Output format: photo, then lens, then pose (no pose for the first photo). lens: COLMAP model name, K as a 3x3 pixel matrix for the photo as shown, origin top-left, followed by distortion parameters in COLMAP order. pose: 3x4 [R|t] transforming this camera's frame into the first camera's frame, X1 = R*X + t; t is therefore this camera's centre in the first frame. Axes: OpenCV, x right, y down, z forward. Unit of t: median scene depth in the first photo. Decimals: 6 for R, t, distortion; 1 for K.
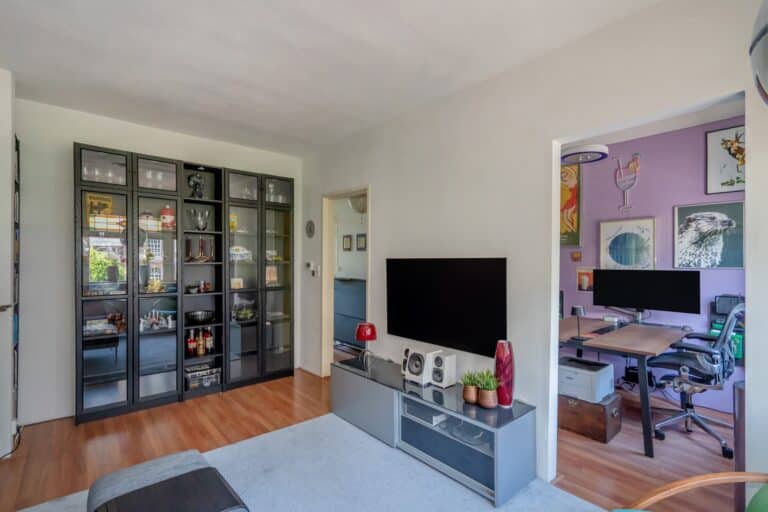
lens RADIAL K [[357.6, 0, 389.3], [0, 357.6, 258.5], [0, 0, 1]] dist [-0.001702, 0.000941]
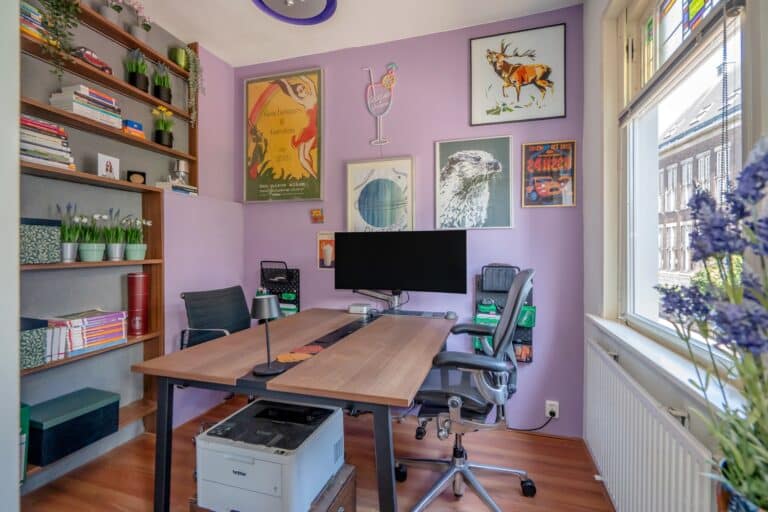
lens RADIAL K [[364.8, 0, 382.1], [0, 364.8, 235.1], [0, 0, 1]] dist [0.002424, 0.000978]
pose [[0.859310, 0.014995, 0.511236, 0.355694], [-0.000672, 0.999602, -0.028190, 0.060316], [-0.511455, 0.023880, 0.858978, 0.457768]]
